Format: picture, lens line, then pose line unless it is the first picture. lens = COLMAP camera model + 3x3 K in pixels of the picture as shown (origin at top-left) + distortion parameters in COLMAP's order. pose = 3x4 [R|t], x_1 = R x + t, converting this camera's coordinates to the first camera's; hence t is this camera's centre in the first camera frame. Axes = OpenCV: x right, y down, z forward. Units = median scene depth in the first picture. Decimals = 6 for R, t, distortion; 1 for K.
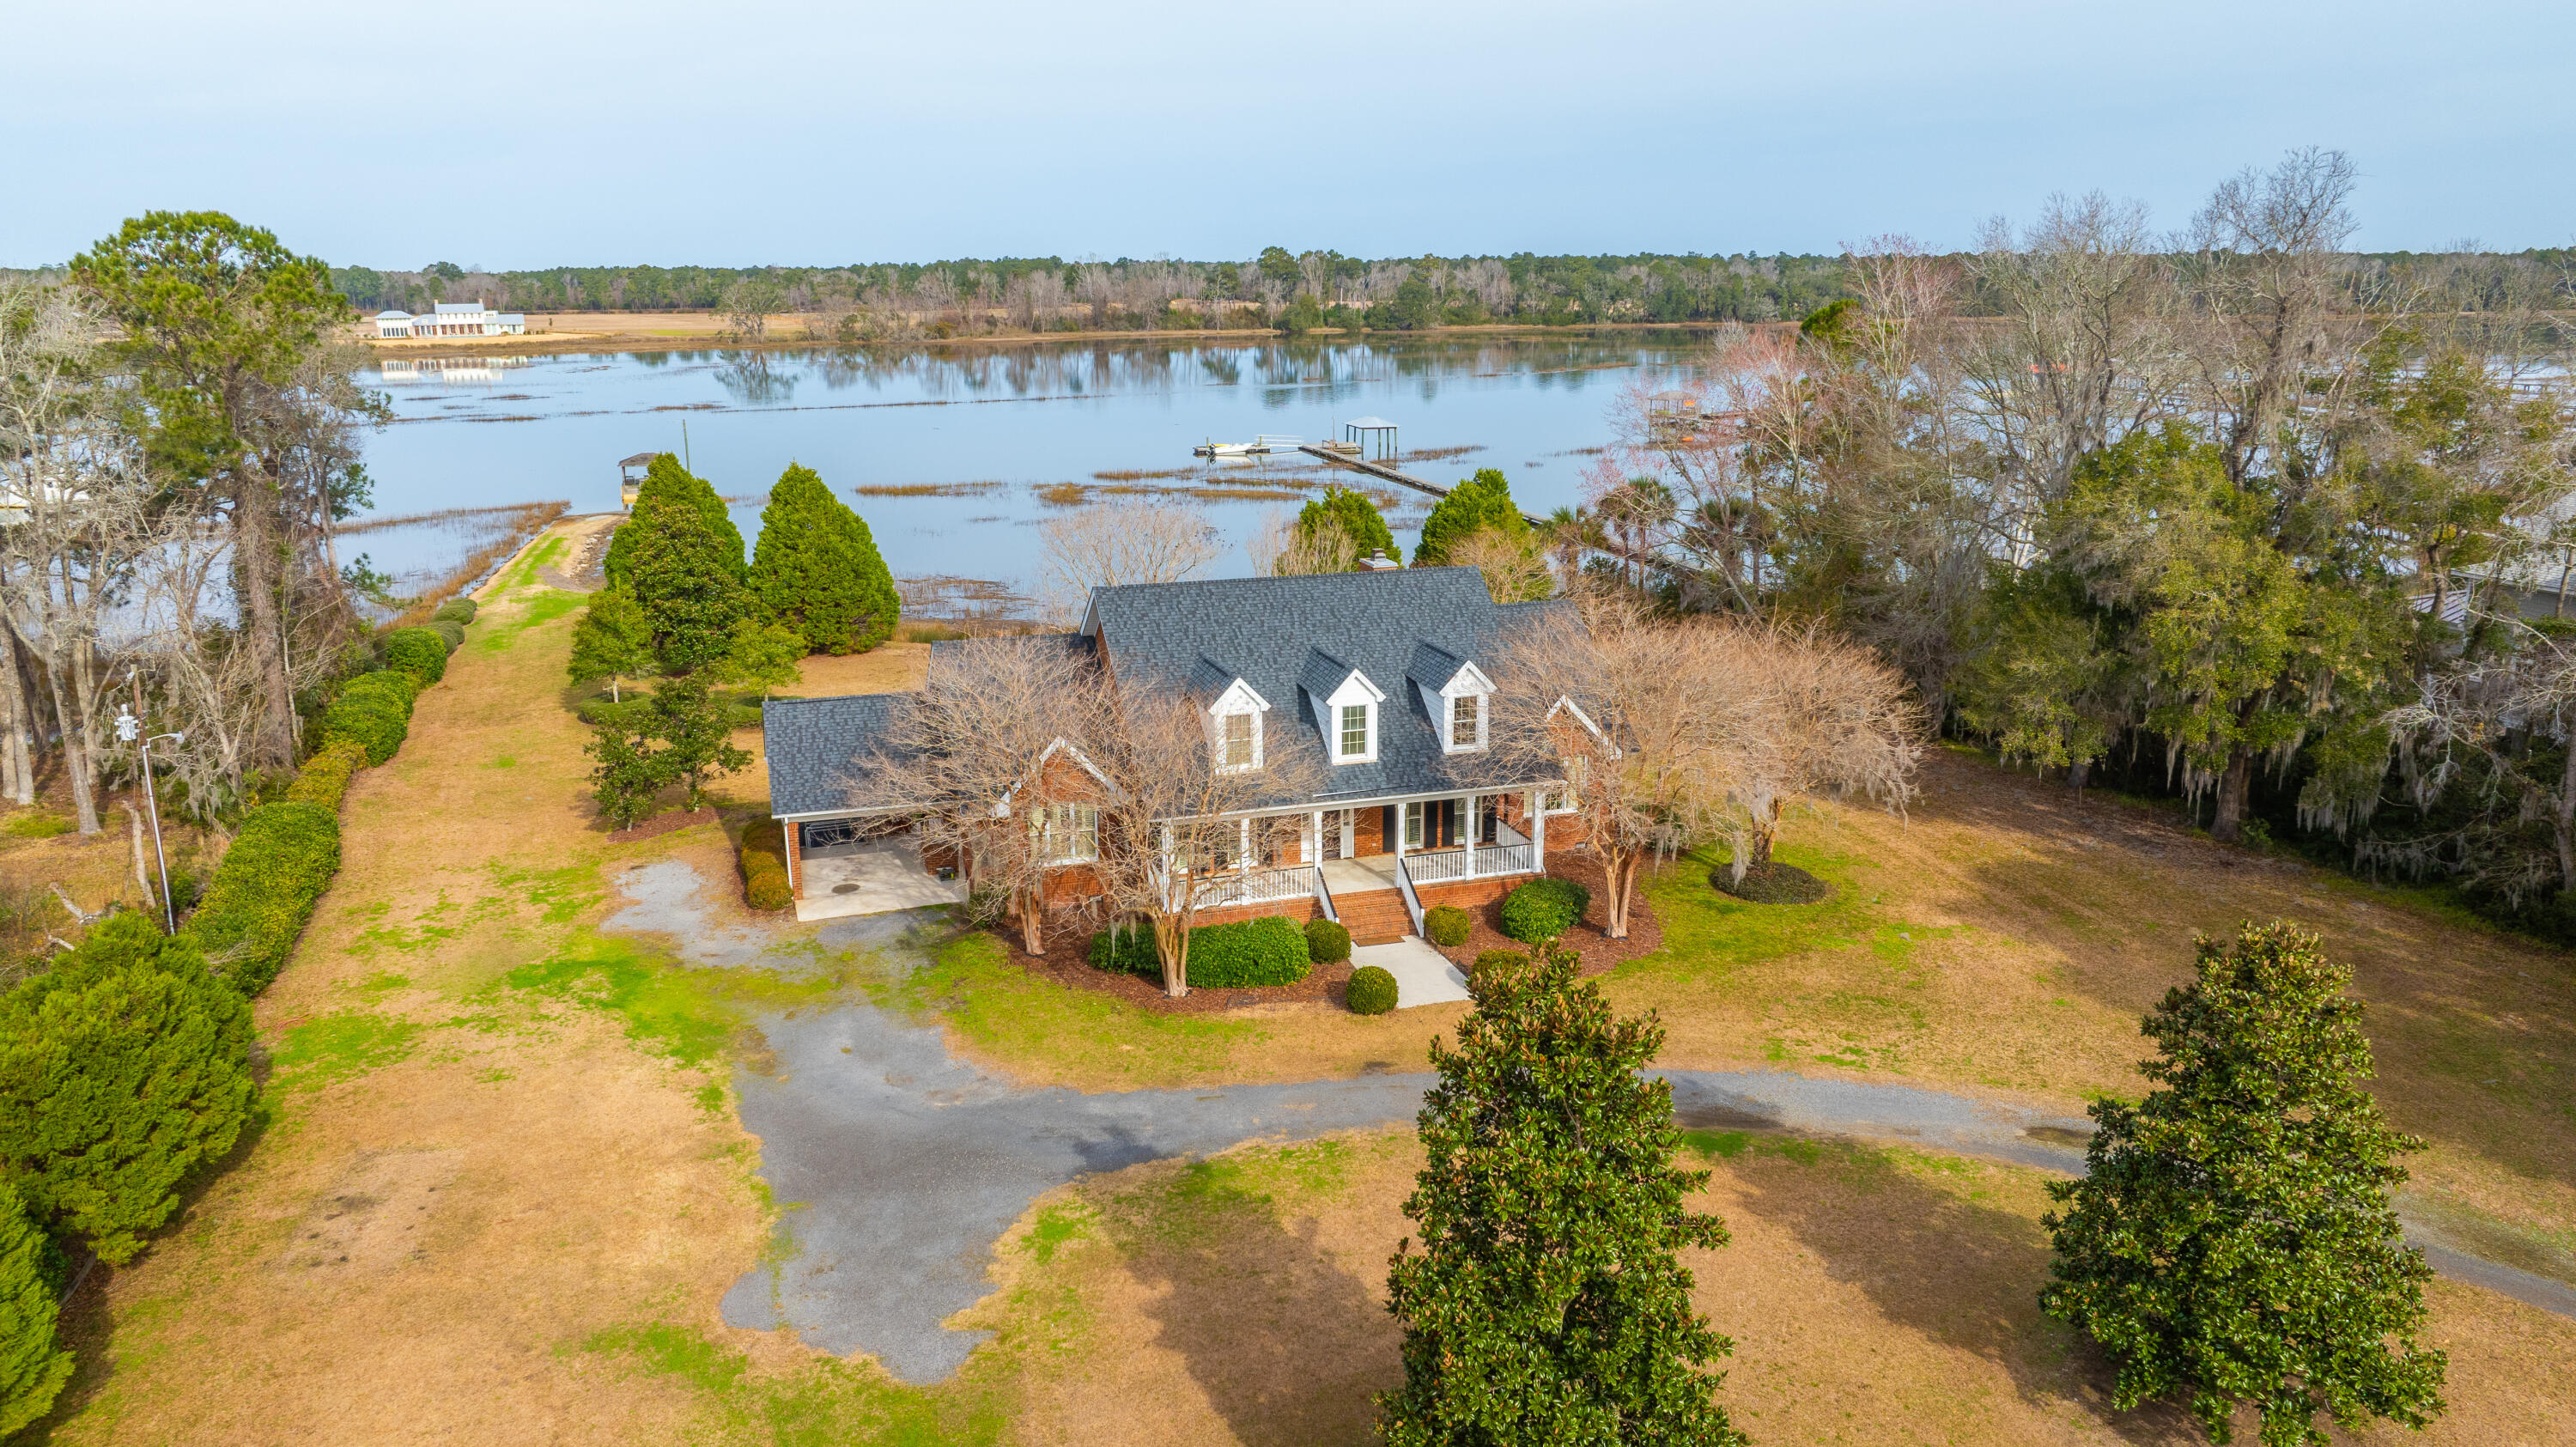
lens RADIAL K [[1826.5, 0, 1288.2], [0, 1826.5, 734.2], [0, 0, 1]] dist [-0.022448, 0.009091]
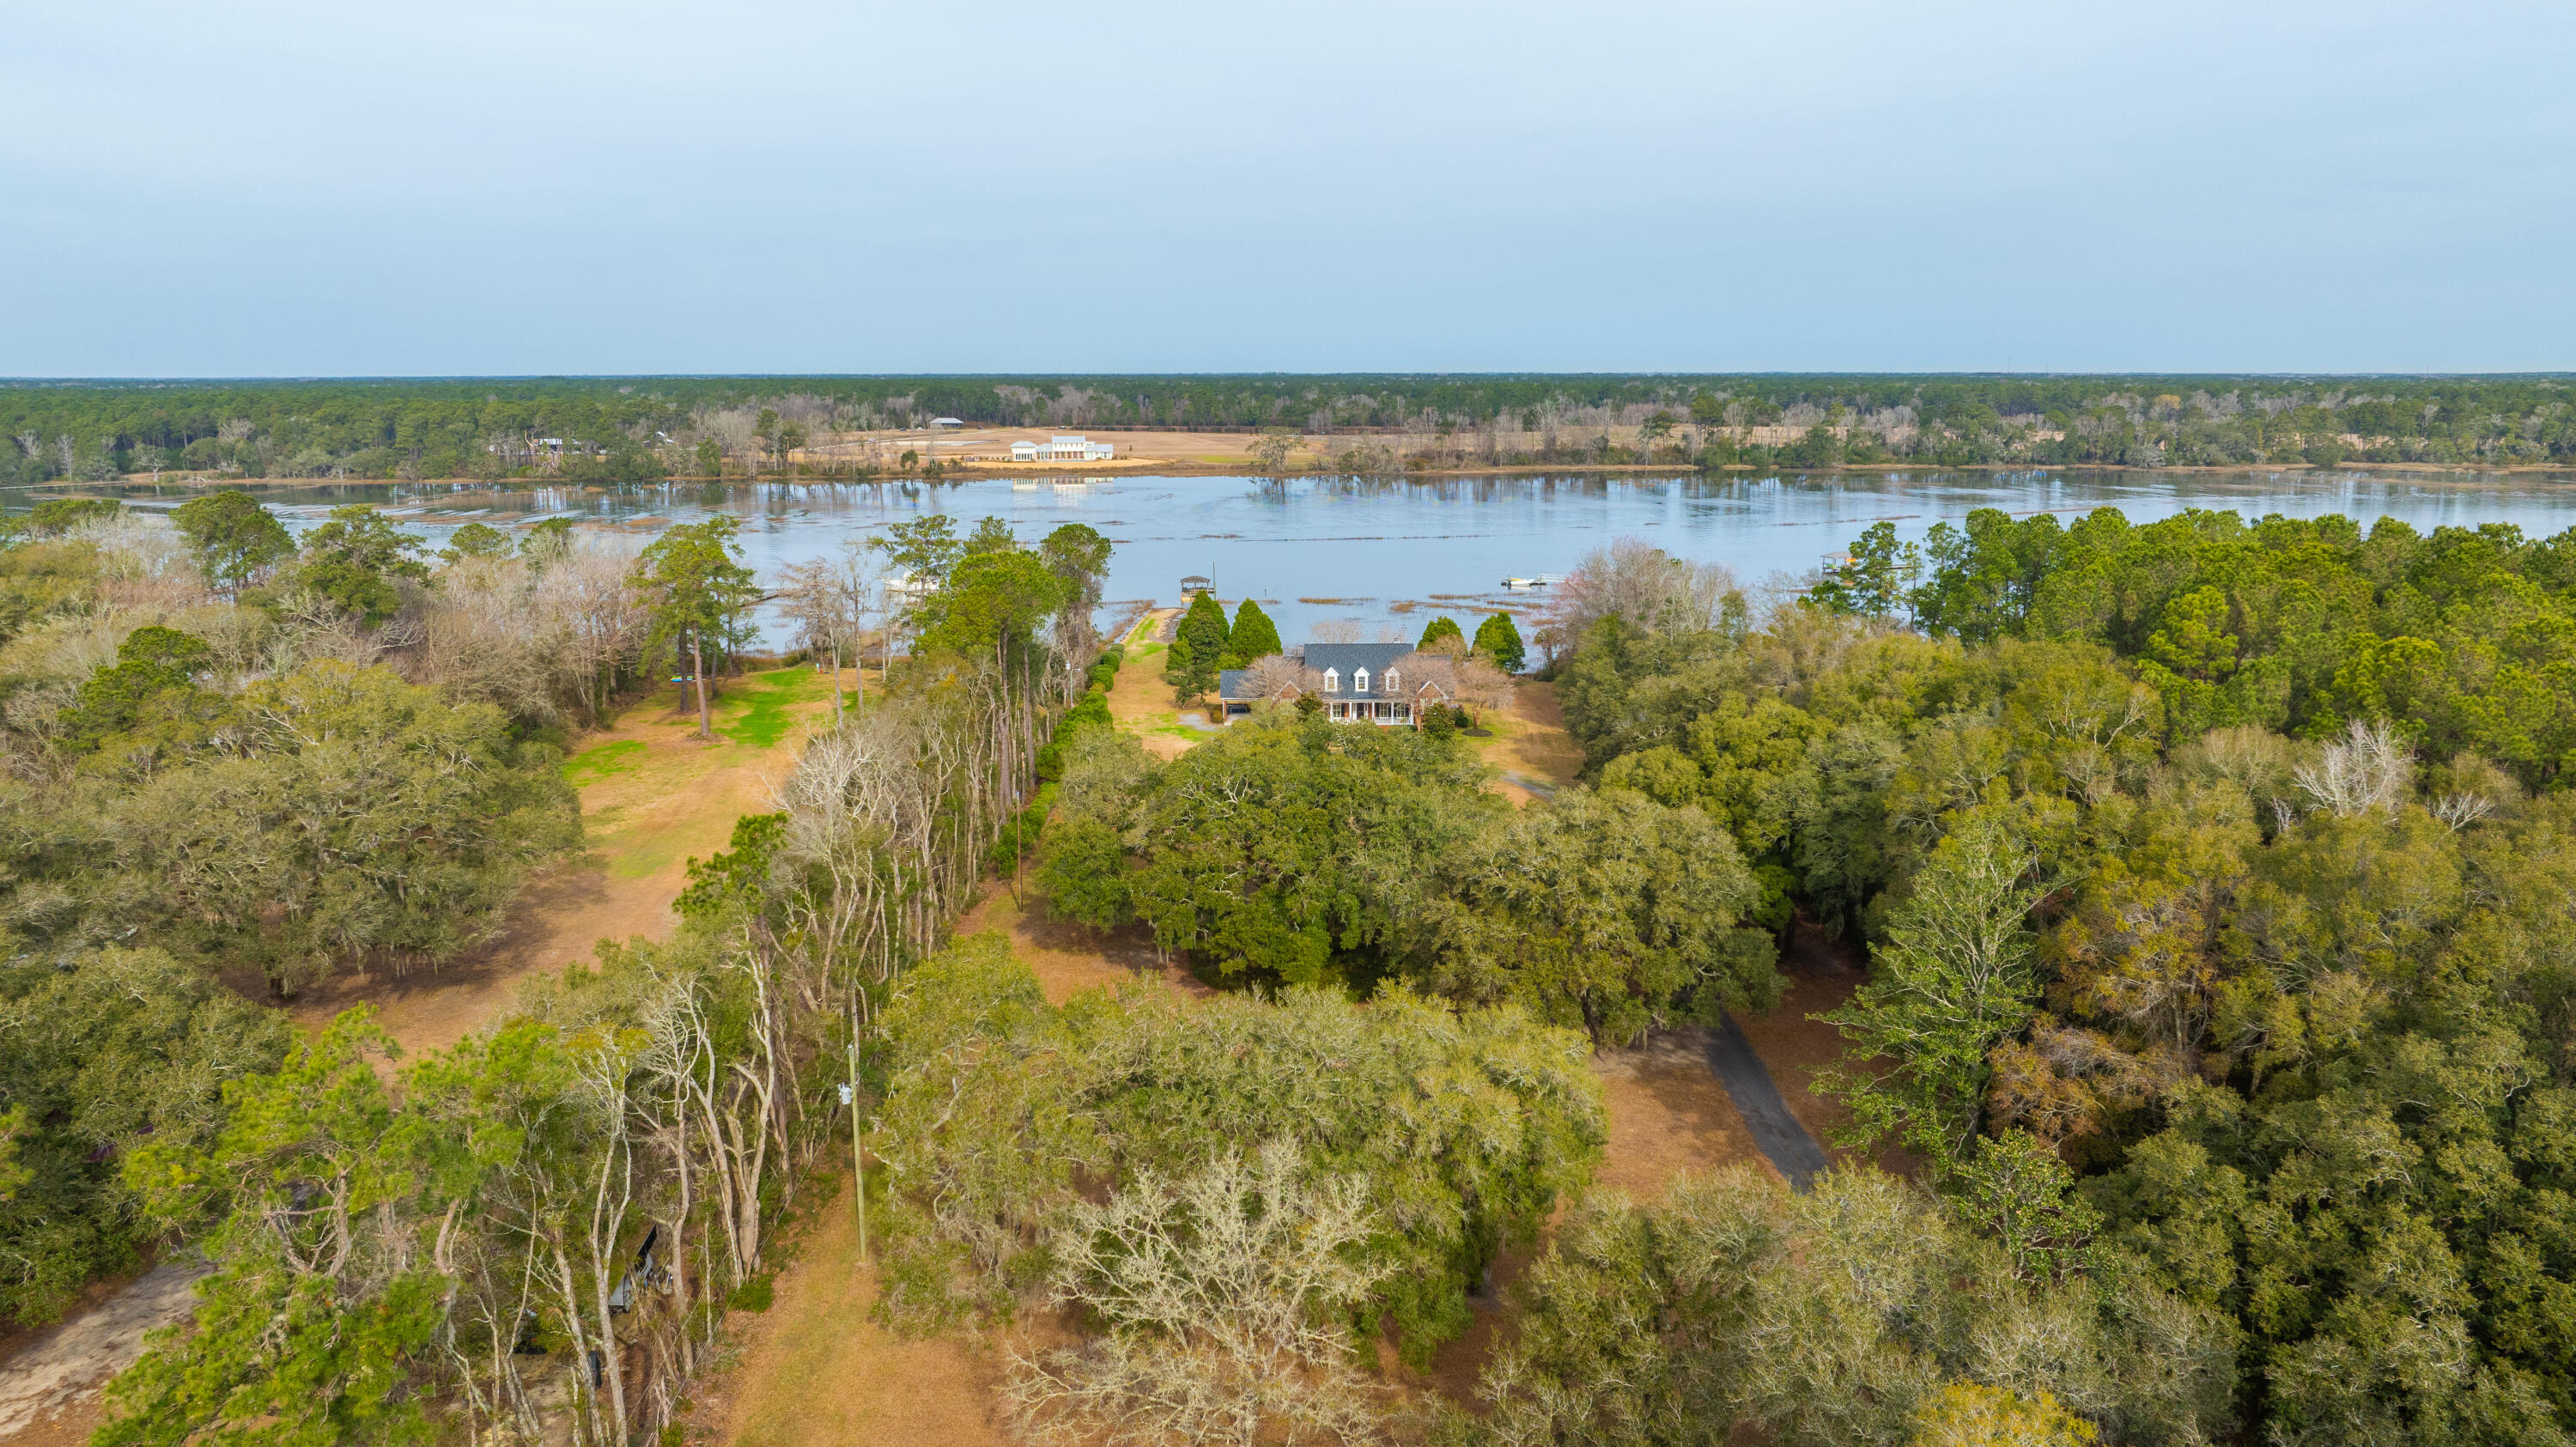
lens RADIAL K [[1826.5, 0, 1291.7], [0, 1826.5, 722.1], [0, 0, 1]] dist [-0.022448, 0.009091]
pose [[0.960472, 0.059942, -0.271847, 0.536008], [-0.074896, 0.996177, -0.044963, 0.150039], [0.268113, 0.063546, 0.961290, -1.563613]]
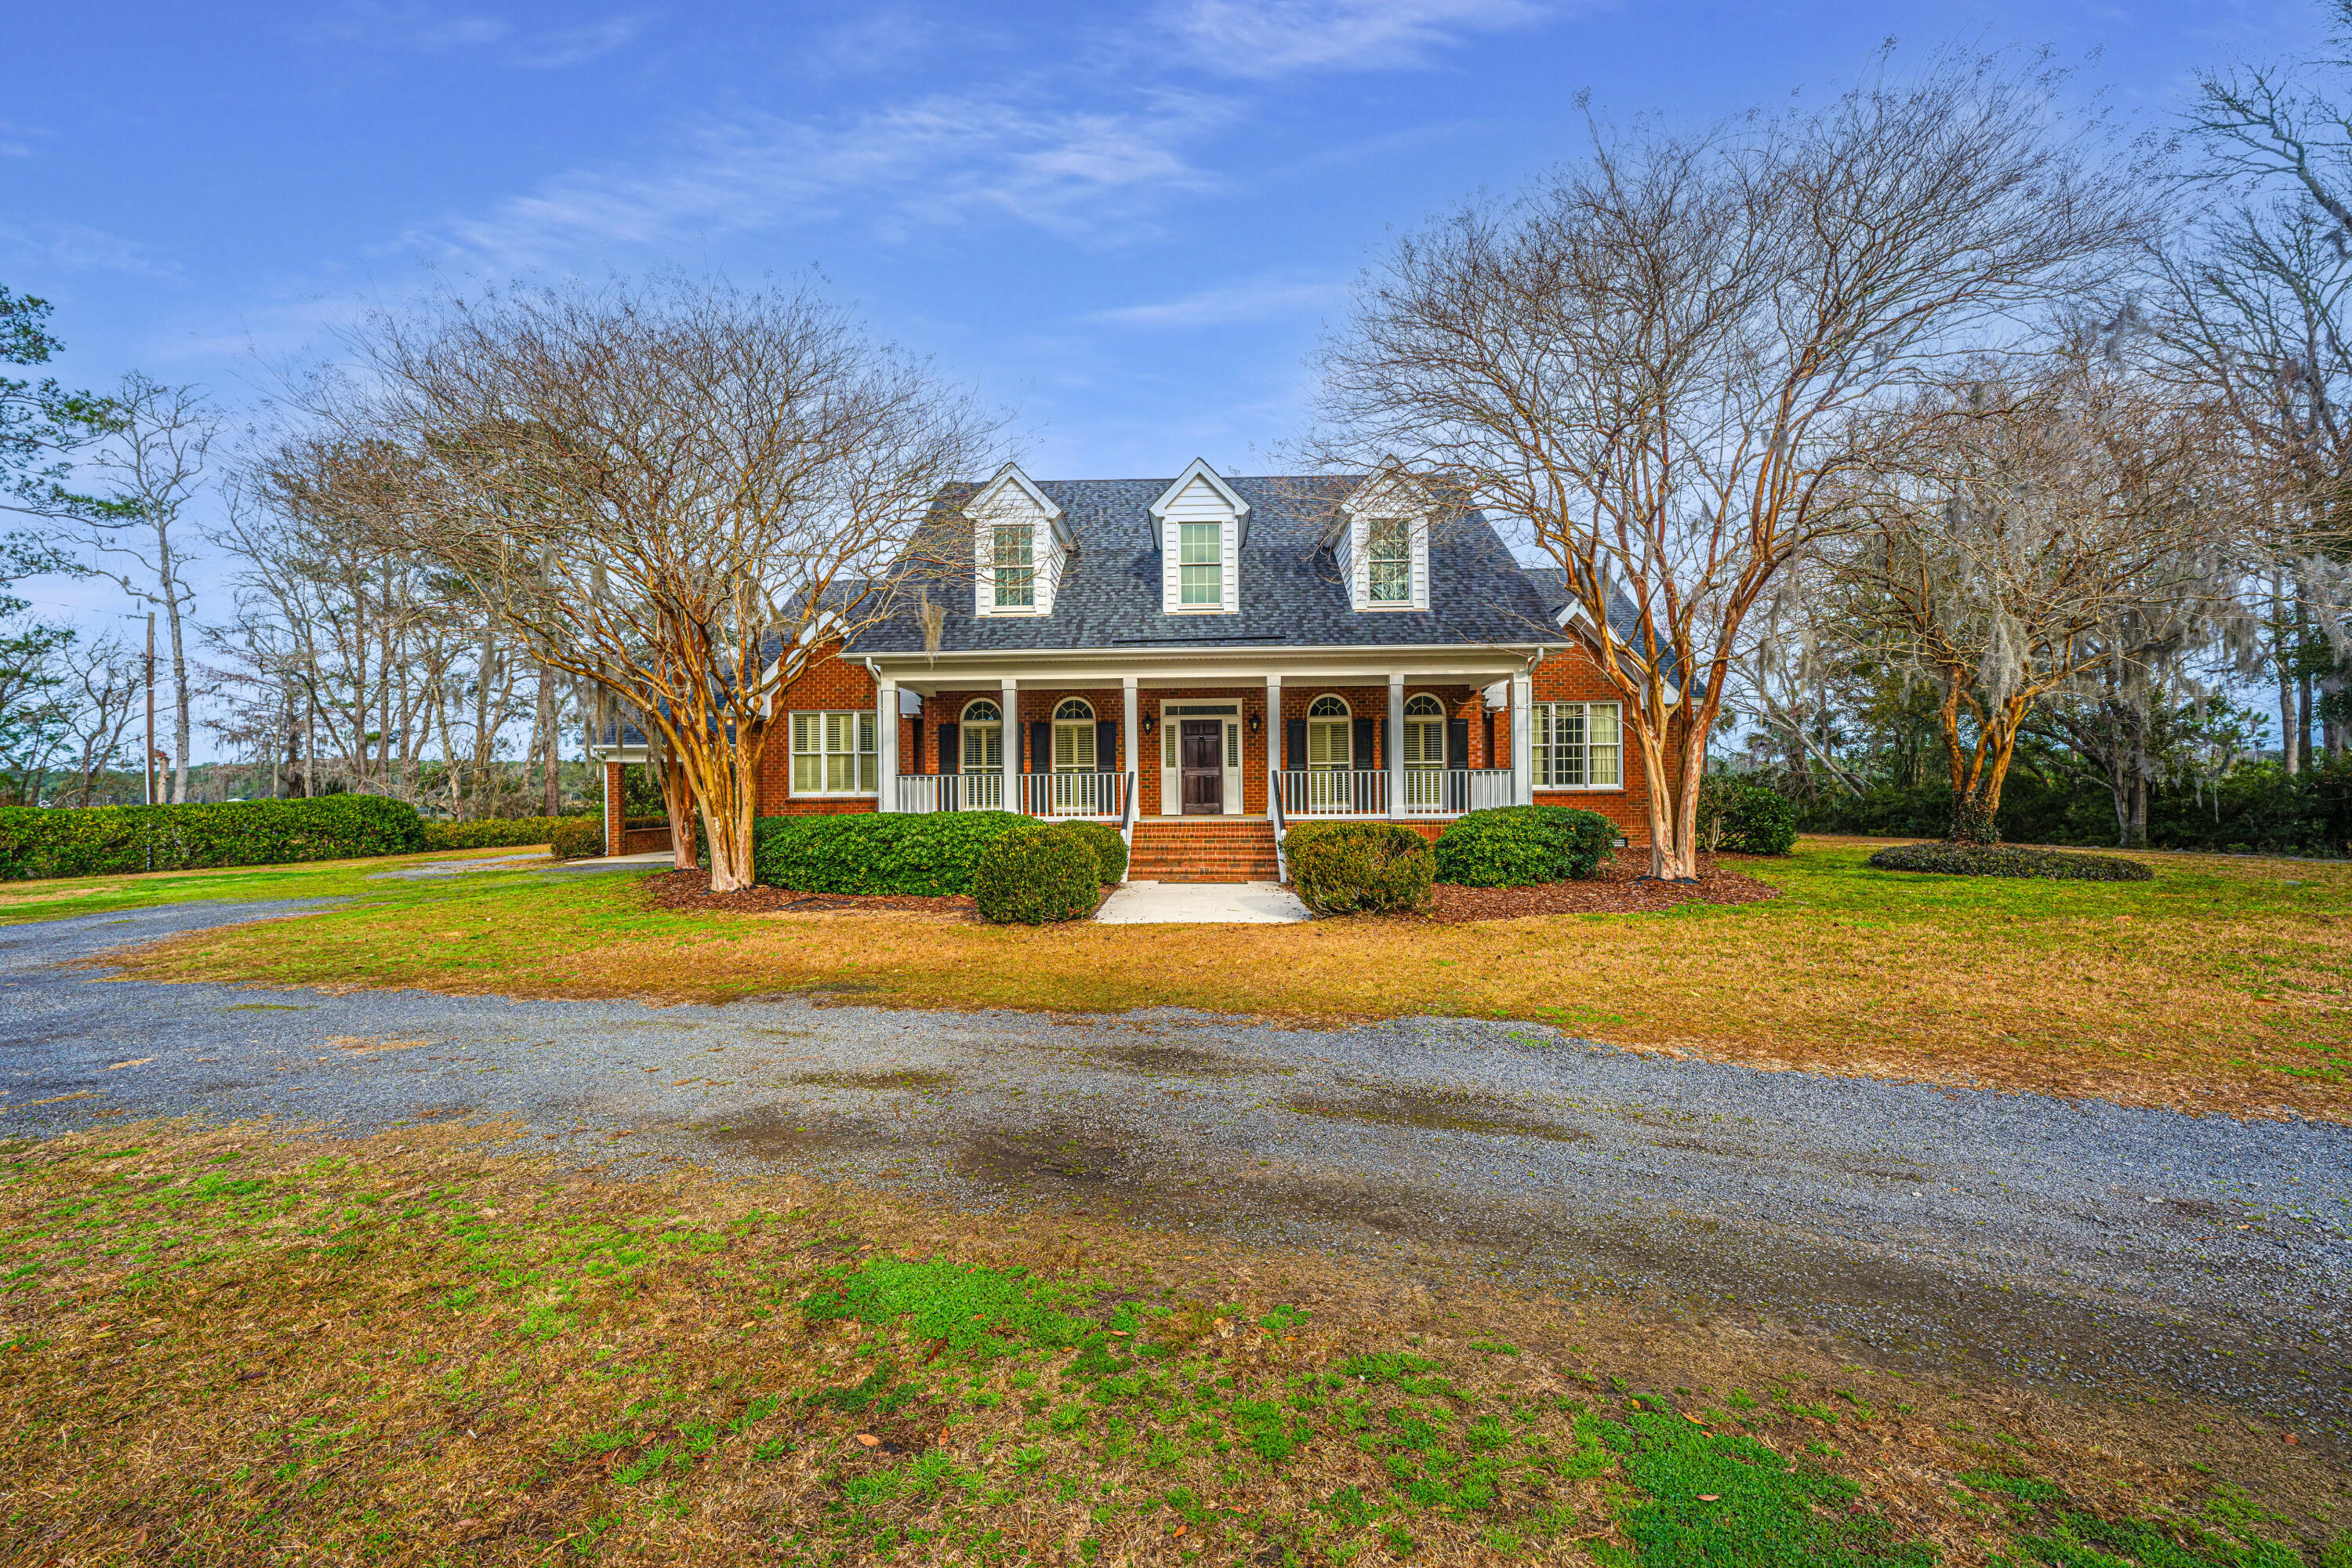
lens RADIAL K [[936.2, 0, 1174.7], [0, 936.2, 790.4], [0, 0, 1]] dist [-0.001945, -0.000060]
pose [[0.947134, -0.000369, -0.320837, 0.073685], [-0.076914, 0.970578, -0.228171, 0.083625], [0.311482, 0.240786, 0.919240, 0.396856]]
